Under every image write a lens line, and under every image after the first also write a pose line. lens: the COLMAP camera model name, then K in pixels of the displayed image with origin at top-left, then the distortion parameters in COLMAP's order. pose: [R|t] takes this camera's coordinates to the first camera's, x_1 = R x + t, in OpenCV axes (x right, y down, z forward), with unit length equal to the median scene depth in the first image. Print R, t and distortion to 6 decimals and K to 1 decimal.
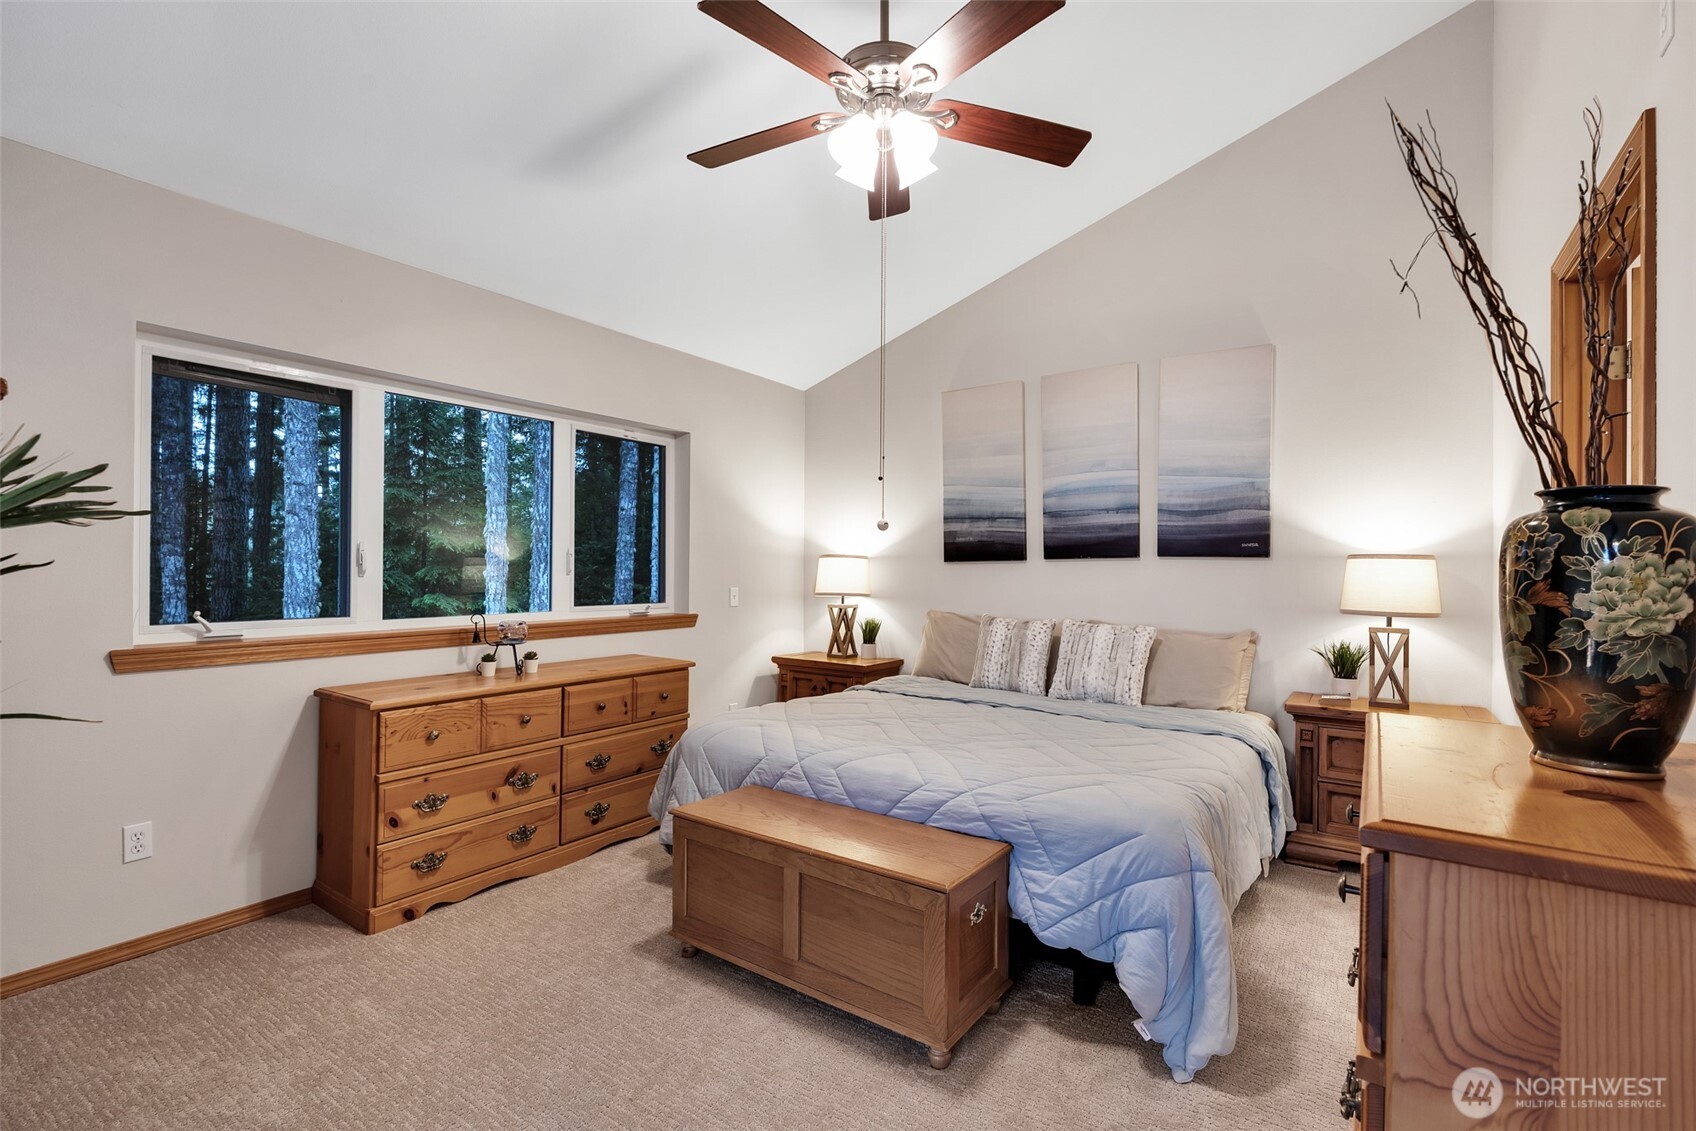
lens RADIAL K [[779.5, 0, 892.1], [0, 779.5, 563.0], [0, 0, 1]] dist [-0.010697, 0.005109]
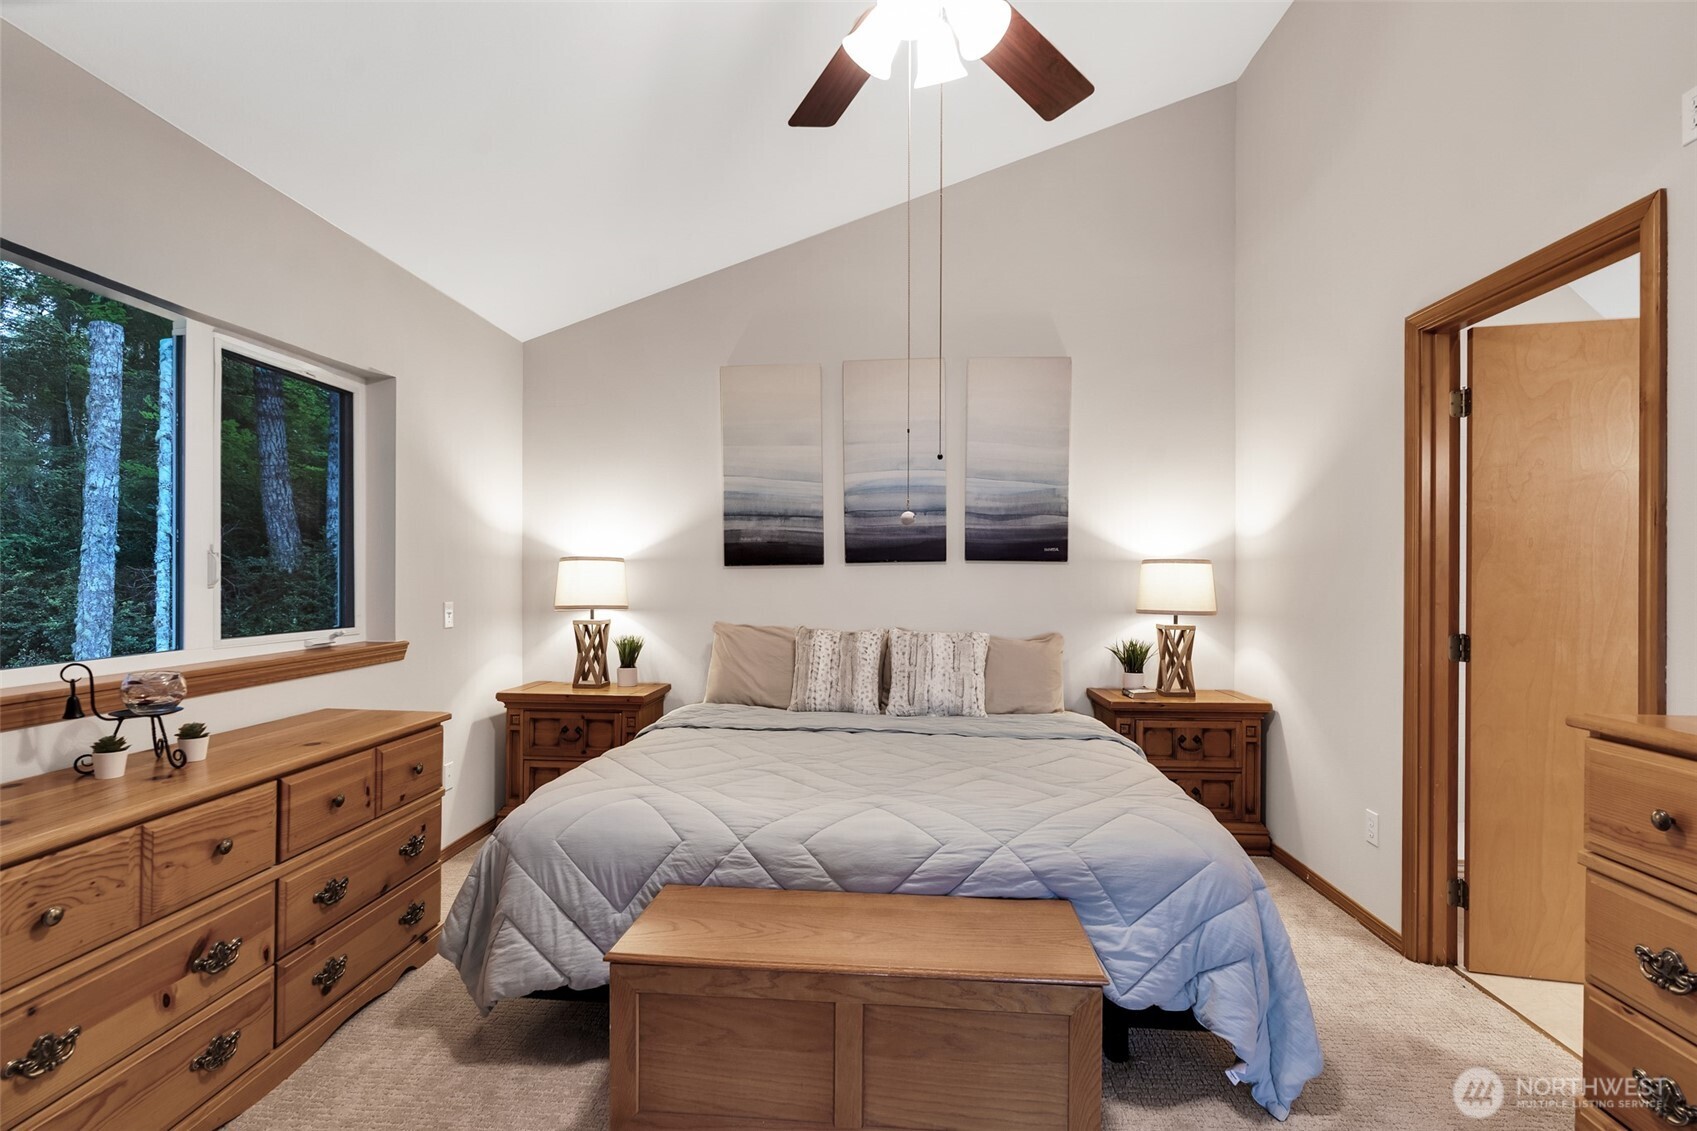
lens RADIAL K [[780.0, 0, 838.3], [0, 780.0, 573.6], [0, 0, 1]] dist [-0.010697, 0.005109]
pose [[0.868568, -0.005118, 0.495543, -0.320428], [0.000619, 0.999957, 0.009243, -0.001094], [-0.495569, -0.007721, 0.868534, 0.260591]]
